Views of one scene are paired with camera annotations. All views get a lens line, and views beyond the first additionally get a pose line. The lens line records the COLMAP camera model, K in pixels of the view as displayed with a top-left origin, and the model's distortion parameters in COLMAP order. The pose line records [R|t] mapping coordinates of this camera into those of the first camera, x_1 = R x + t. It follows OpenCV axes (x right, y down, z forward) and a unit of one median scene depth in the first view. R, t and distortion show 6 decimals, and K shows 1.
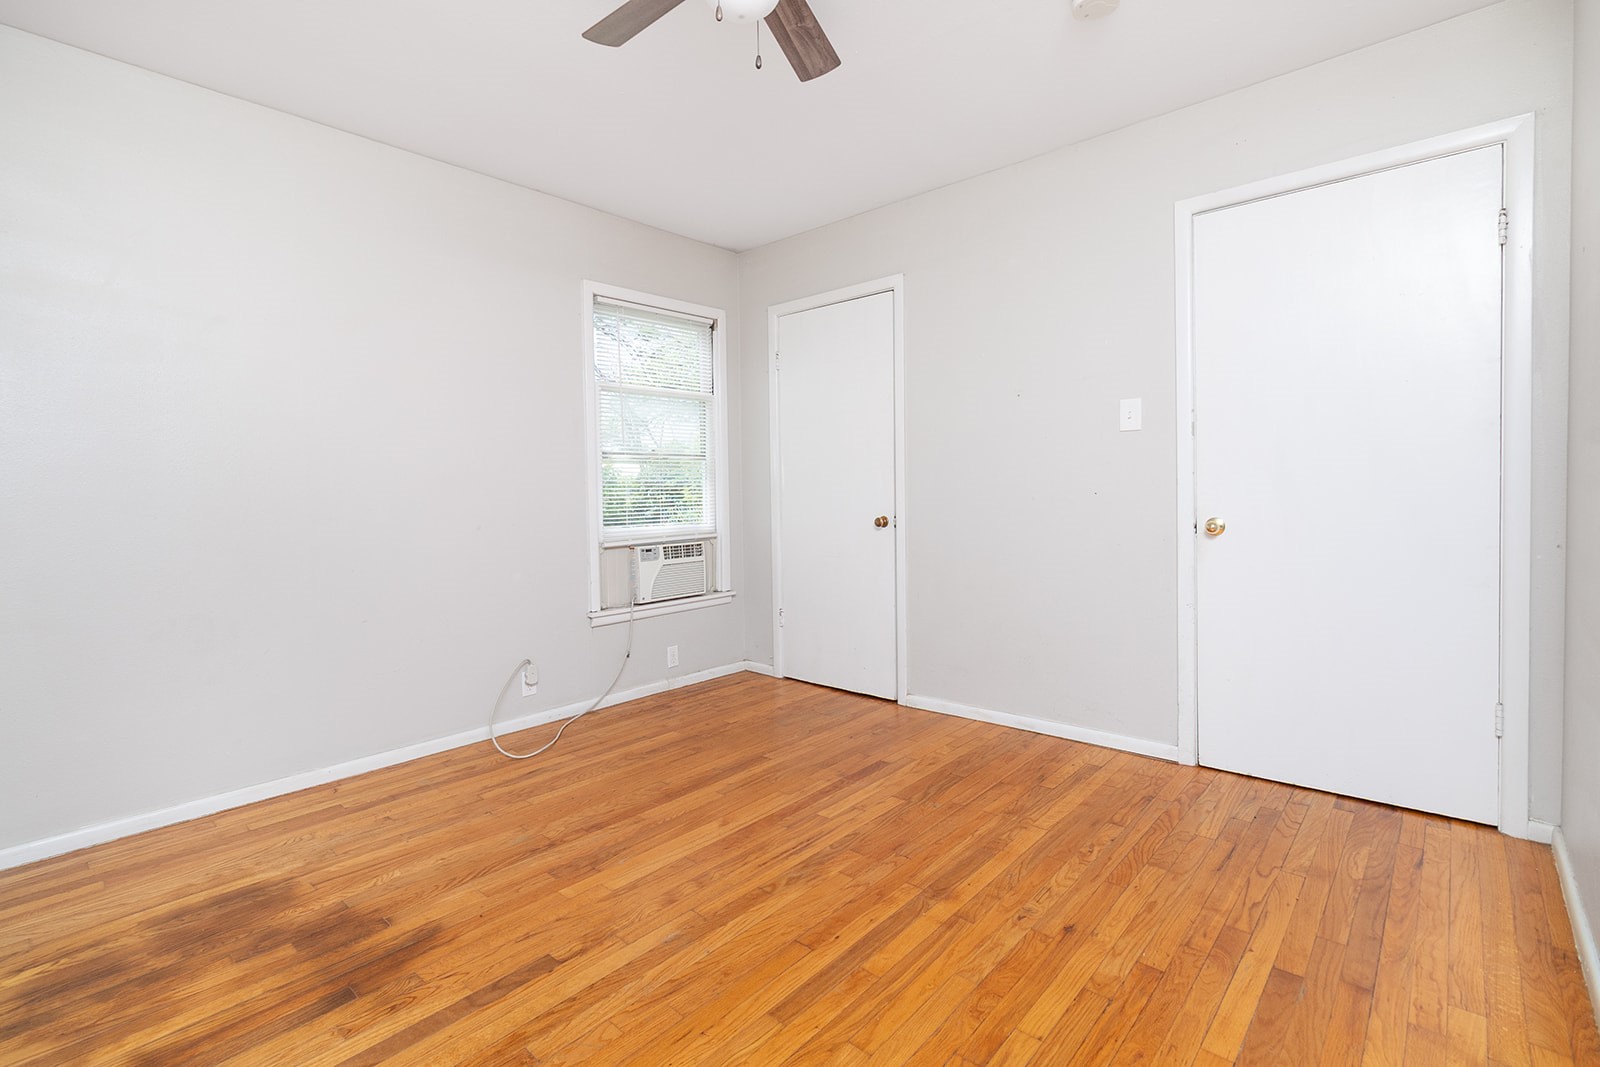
lens RADIAL K [[785.3, 0, 796.3], [0, 785.3, 507.3], [0, 0, 1]] dist [-0.002421, -0.000539]
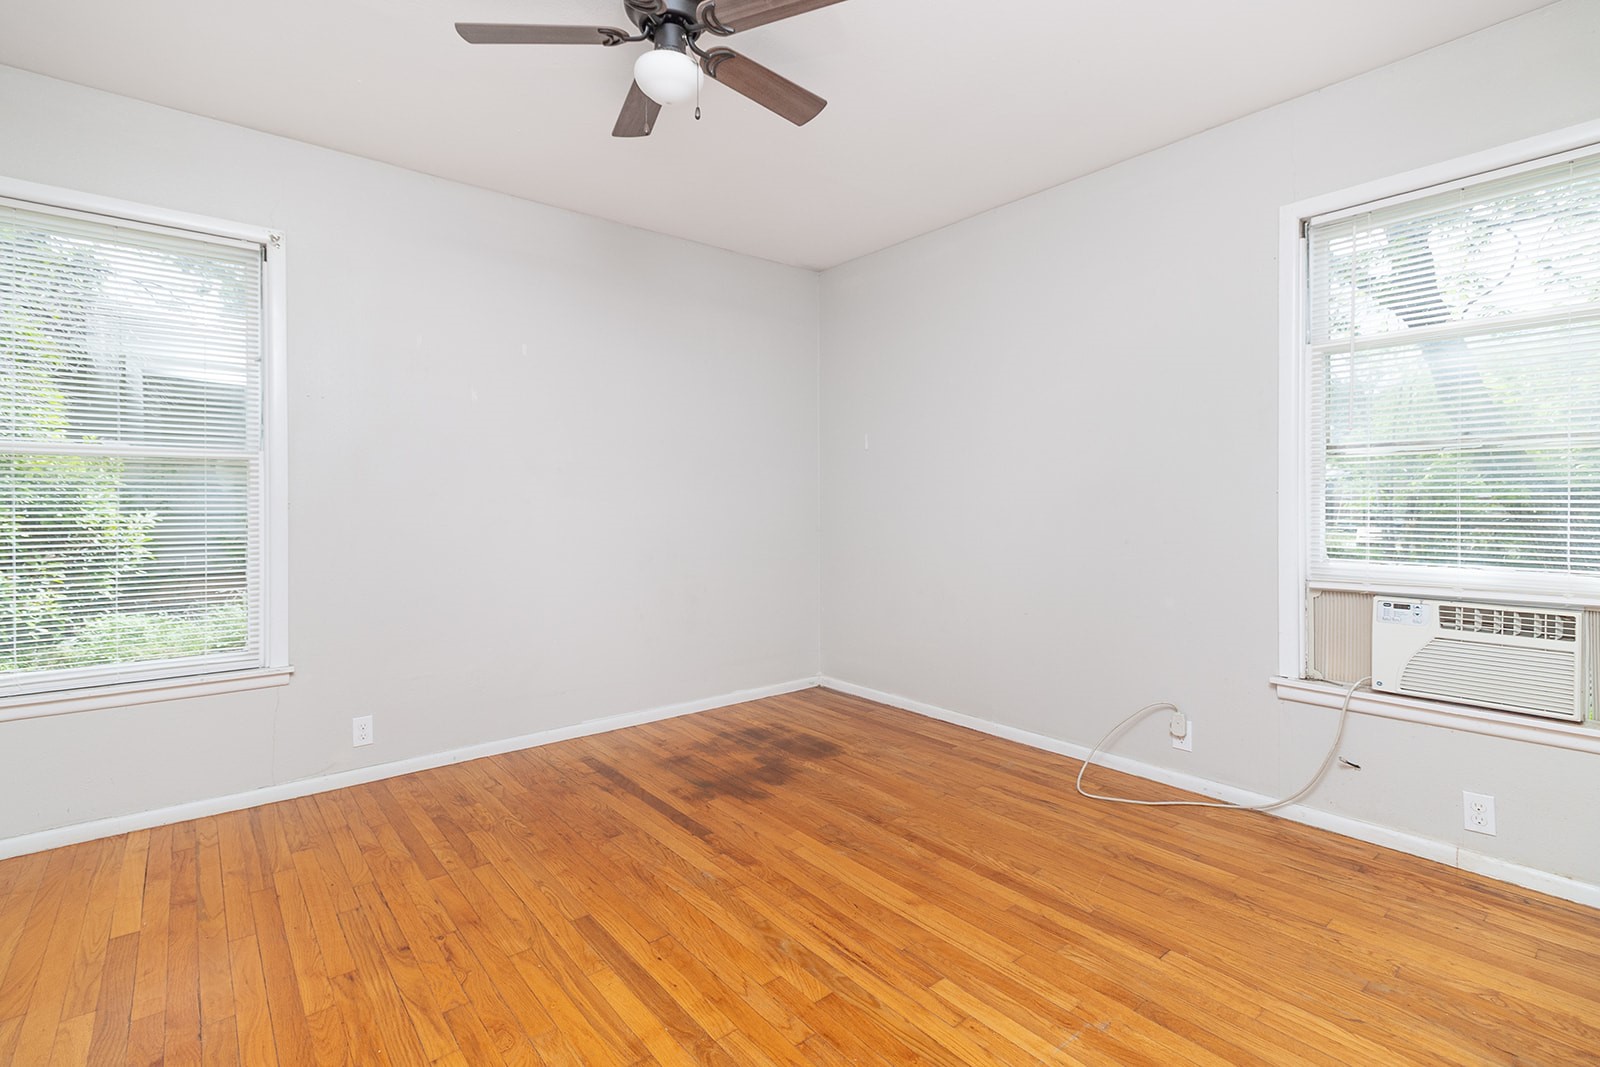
lens RADIAL K [[768.3, 0, 776.3], [0, 768.3, 496.0], [0, 0, 1]] dist [-0.000943, -0.000538]
pose [[-0.214475, 0.009266, -0.976686, 0.830792], [-0.018084, 0.999746, 0.013456, -0.047527], [0.976562, 0.020548, -0.214253, 1.152548]]
